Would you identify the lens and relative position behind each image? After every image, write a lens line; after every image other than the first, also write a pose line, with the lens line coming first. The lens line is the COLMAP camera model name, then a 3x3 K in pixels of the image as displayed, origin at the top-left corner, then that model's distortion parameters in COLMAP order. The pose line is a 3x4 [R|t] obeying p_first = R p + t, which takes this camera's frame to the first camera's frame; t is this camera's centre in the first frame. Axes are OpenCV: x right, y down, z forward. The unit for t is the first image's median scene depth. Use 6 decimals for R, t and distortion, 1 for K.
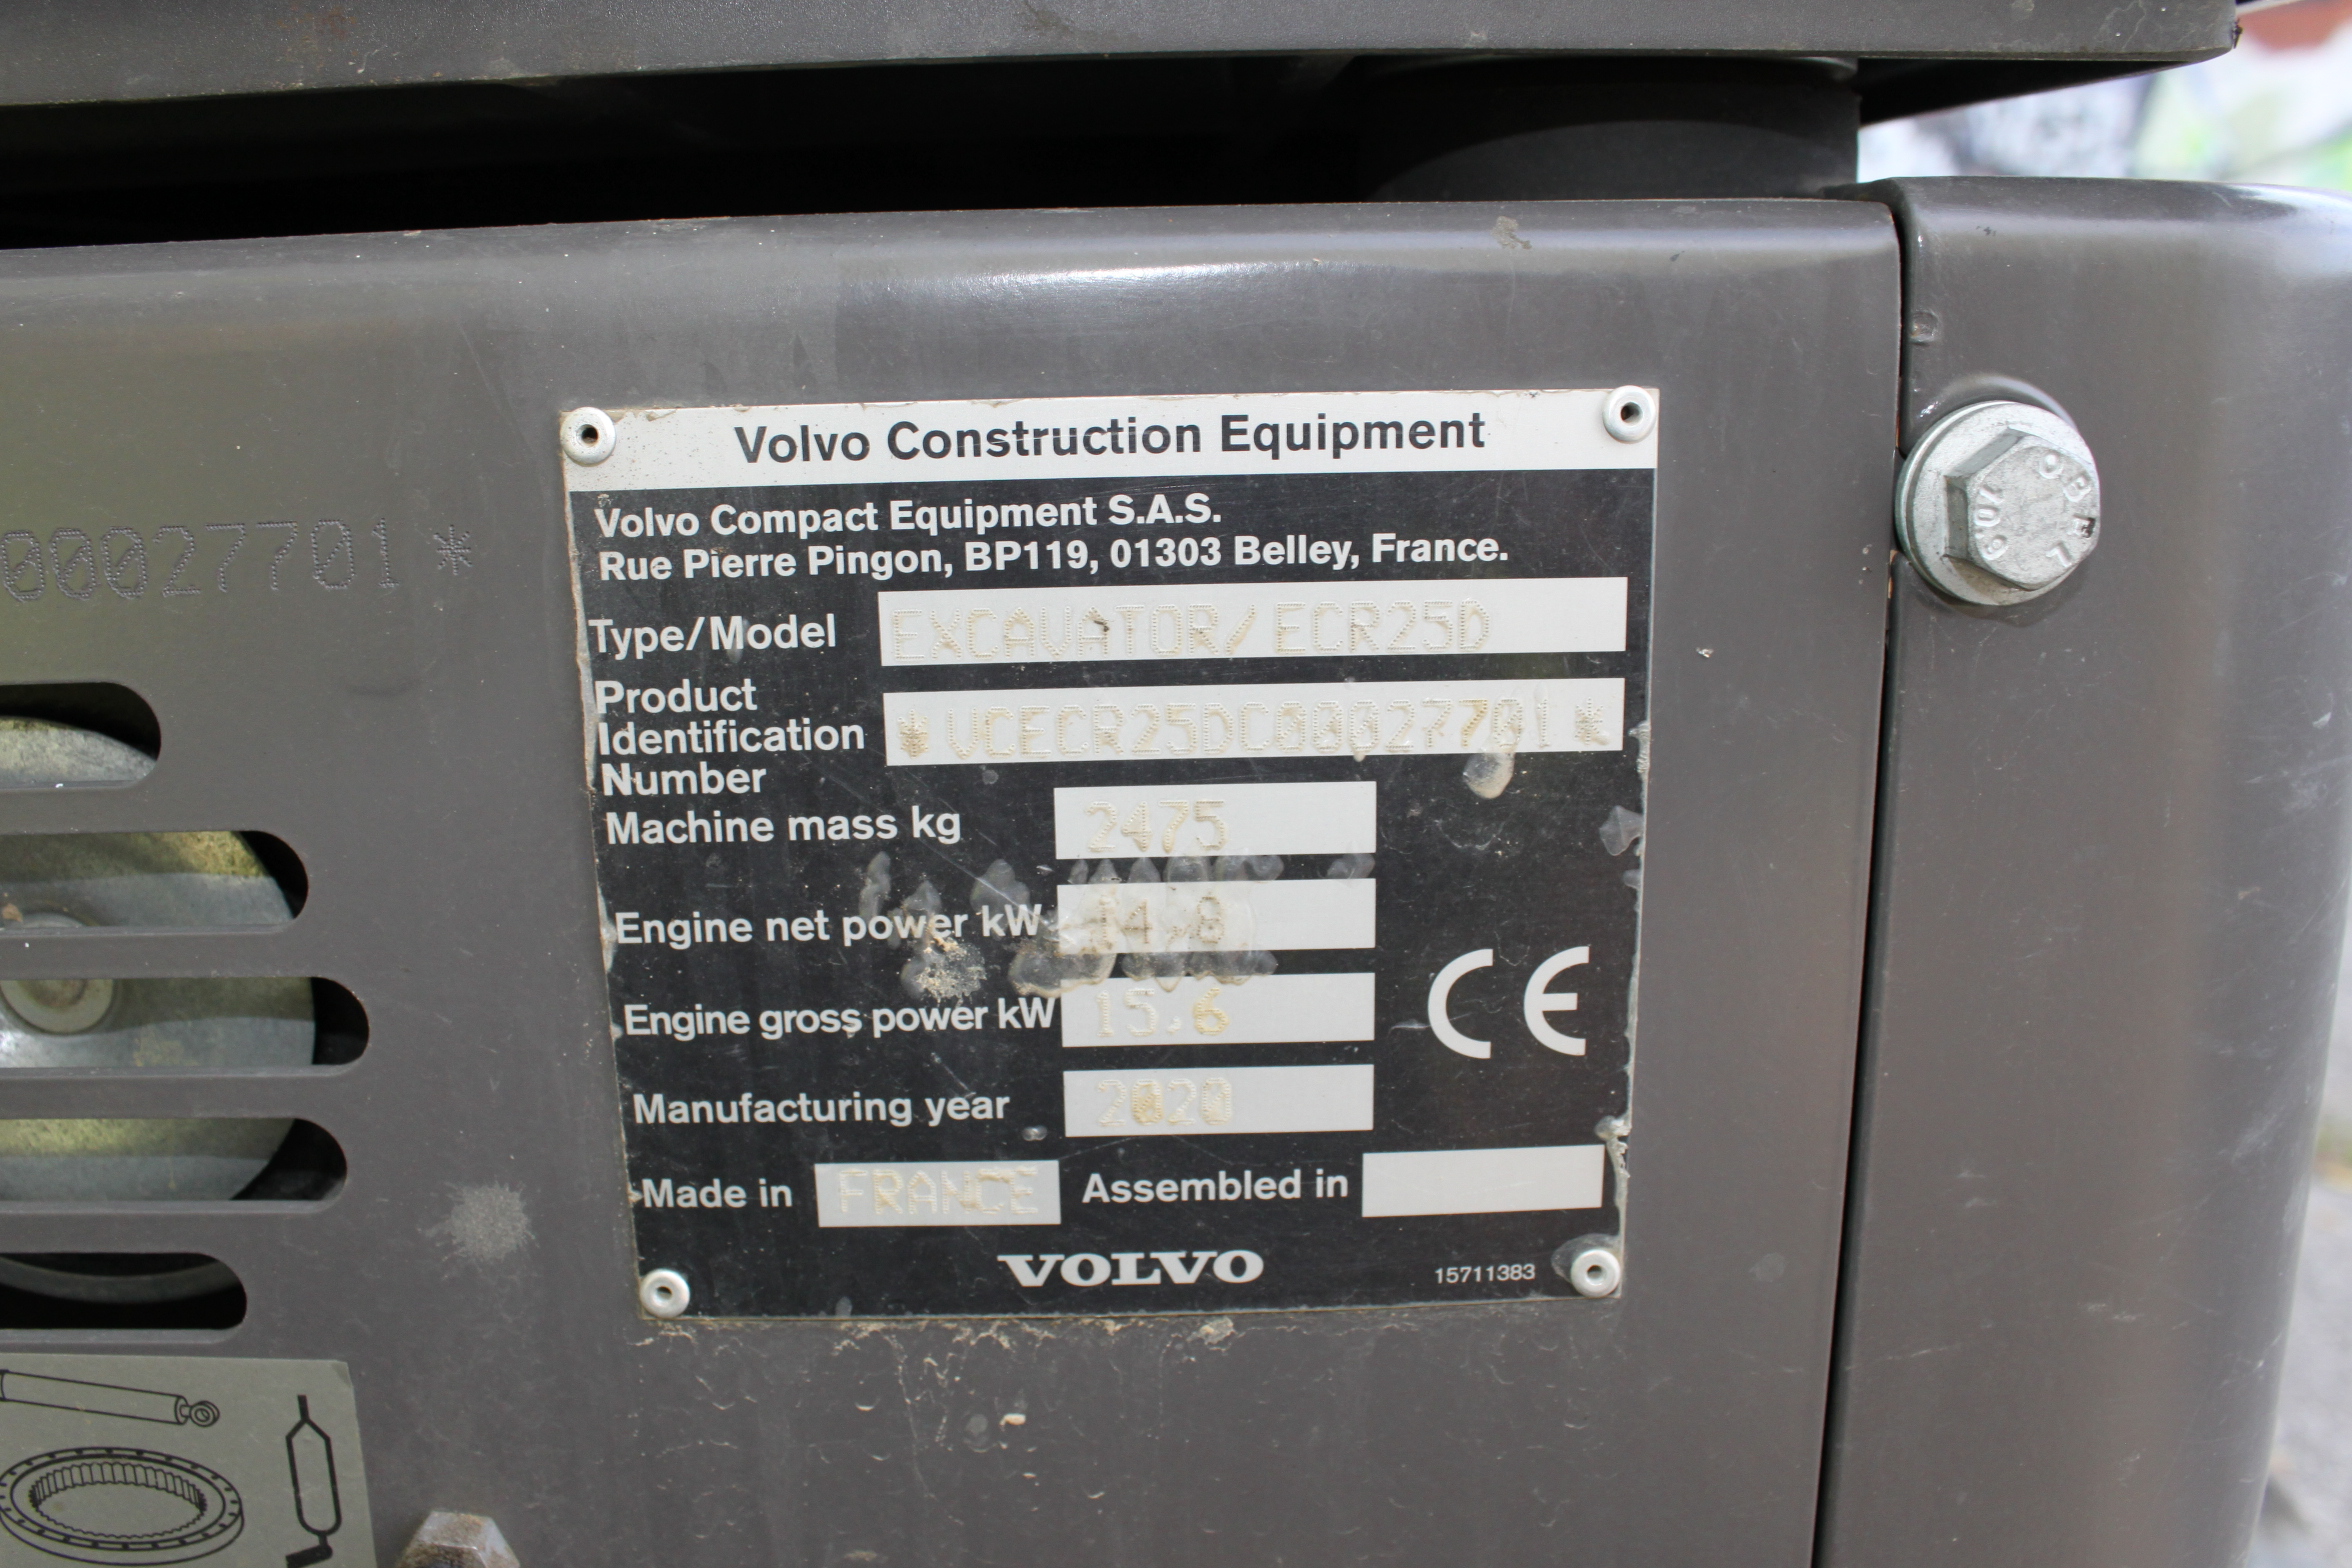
lens RADIAL K [[1995.5, 0, 1176.0], [0, 1995.5, 784.0], [0, 0, 1]] dist [-0.163956, 0.114863]
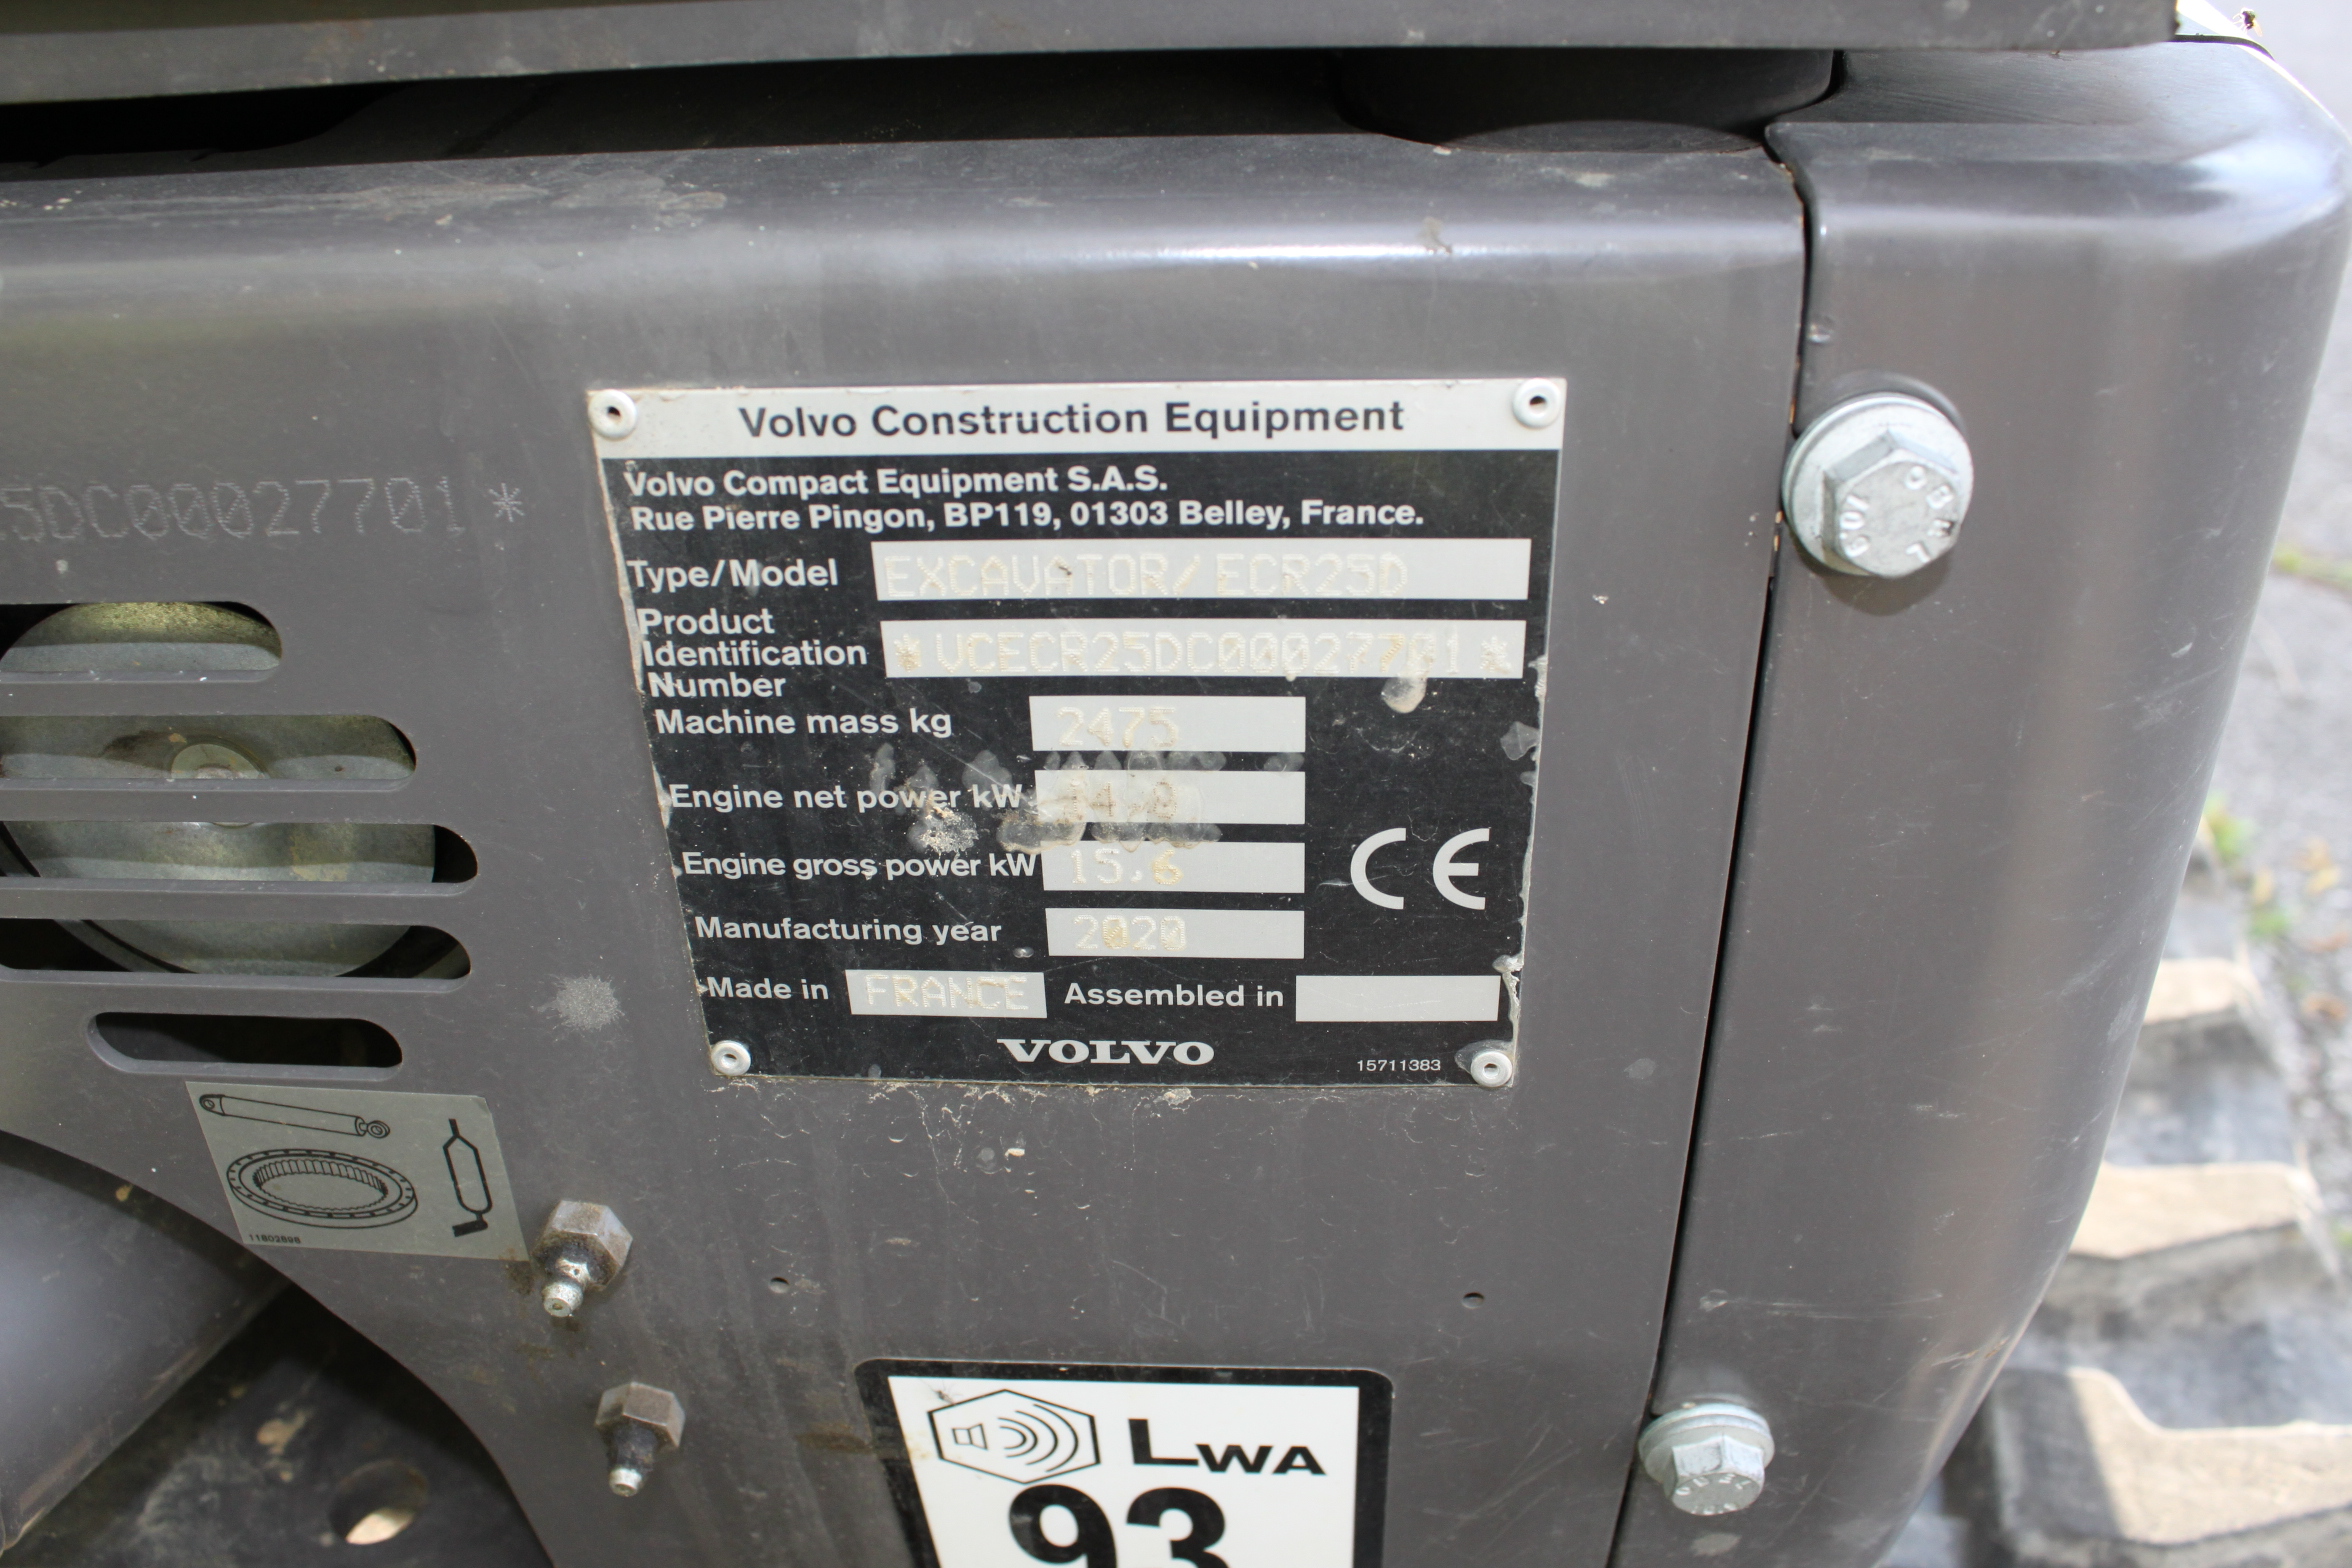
lens RADIAL K [[1995.5, 0, 1176.0], [0, 1995.5, 784.0], [0, 0, 1]] dist [-0.163956, 0.114863]
pose [[0.997294, 0.029244, -0.067448, 0.104804], [-0.007193, 0.951890, 0.306357, -0.307018], [0.073162, -0.305043, 0.949524, -0.119866]]
